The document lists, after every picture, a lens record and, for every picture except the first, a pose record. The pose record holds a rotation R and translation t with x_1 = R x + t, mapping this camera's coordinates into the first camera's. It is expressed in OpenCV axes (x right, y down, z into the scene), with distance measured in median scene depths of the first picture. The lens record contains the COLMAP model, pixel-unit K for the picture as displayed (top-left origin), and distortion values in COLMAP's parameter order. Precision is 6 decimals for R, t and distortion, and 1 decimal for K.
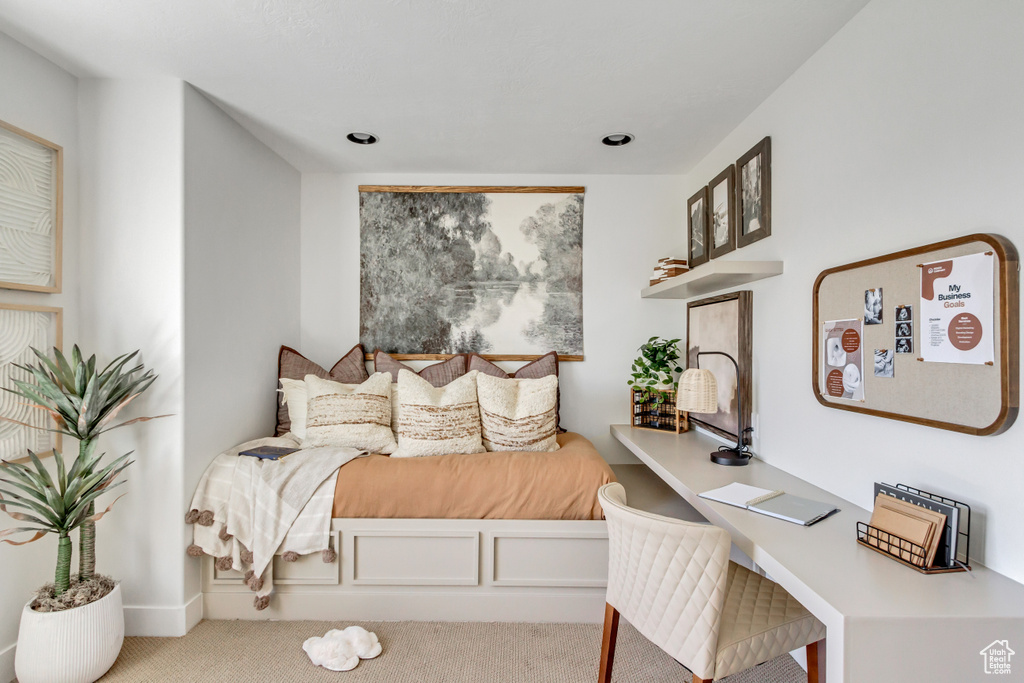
lens RADIAL K [[529.2, 0, 511.5], [0, 529.2, 346.3], [0, 0, 1]] dist [0.001545, -0.001445]
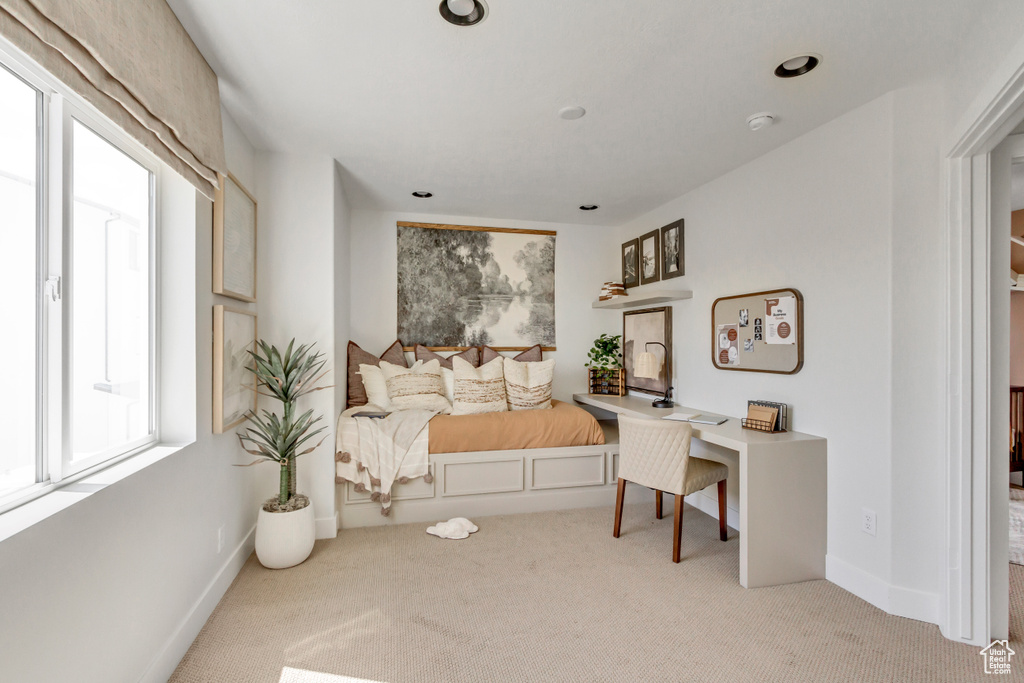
lens RADIAL K [[529.2, 0, 511.5], [0, 529.2, 346.3], [0, 0, 1]] dist [0.001545, -0.001445]
pose [[0.963461, -0.005657, 0.267789, -0.495099], [0.005880, 0.999983, -0.000029, 0.019664], [-0.267784, 0.001602, 0.963478, -0.494637]]
